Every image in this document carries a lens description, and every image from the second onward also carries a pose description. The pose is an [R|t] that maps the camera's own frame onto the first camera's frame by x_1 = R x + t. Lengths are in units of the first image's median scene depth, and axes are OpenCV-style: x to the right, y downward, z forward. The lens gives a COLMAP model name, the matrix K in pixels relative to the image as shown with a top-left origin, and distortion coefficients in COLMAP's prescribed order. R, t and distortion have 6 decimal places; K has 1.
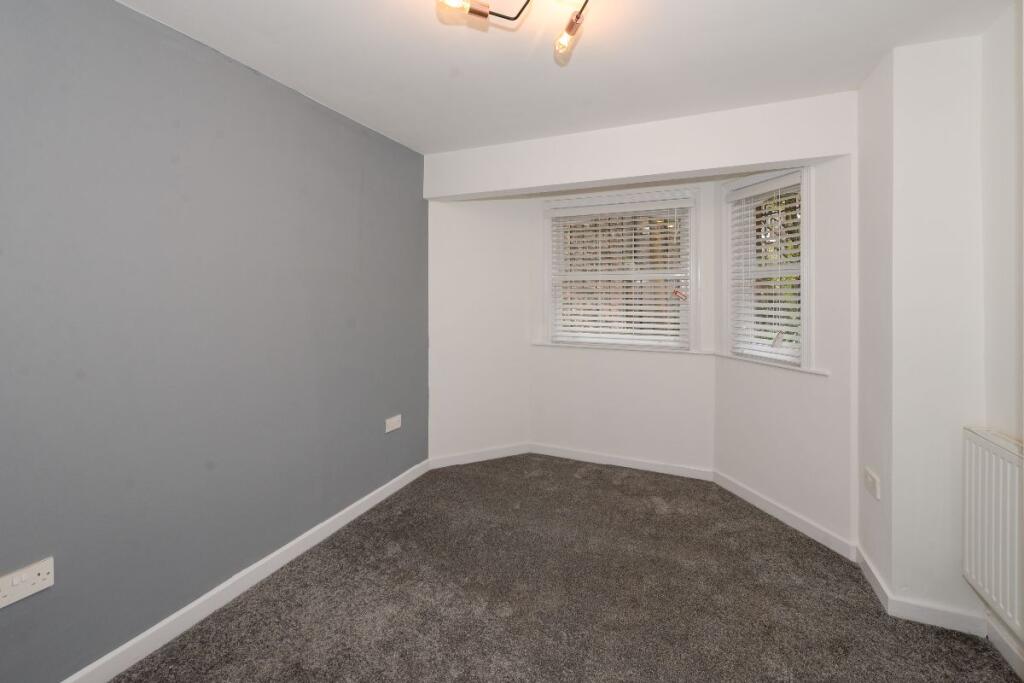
lens RADIAL K [[430.9, 0, 513.0], [0, 430.9, 297.1], [0, 0, 1]] dist [-0.000315, -0.000702]
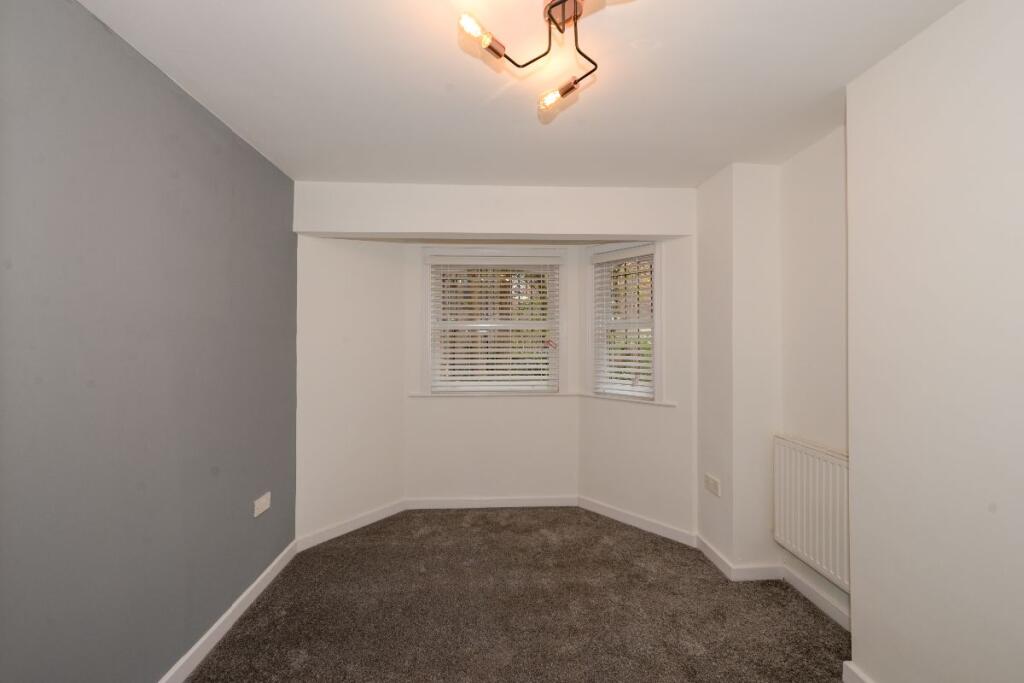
lens RADIAL K [[418.7, 0, 512.0], [0, 418.7, 341.5], [0, 0, 1]] dist [-0.000334, -0.000018]
pose [[0.894918, -0.003655, 0.446216, -0.211852], [0.008562, 0.999923, -0.008981, -0.002021], [-0.446149, 0.011858, 0.894880, 0.083844]]
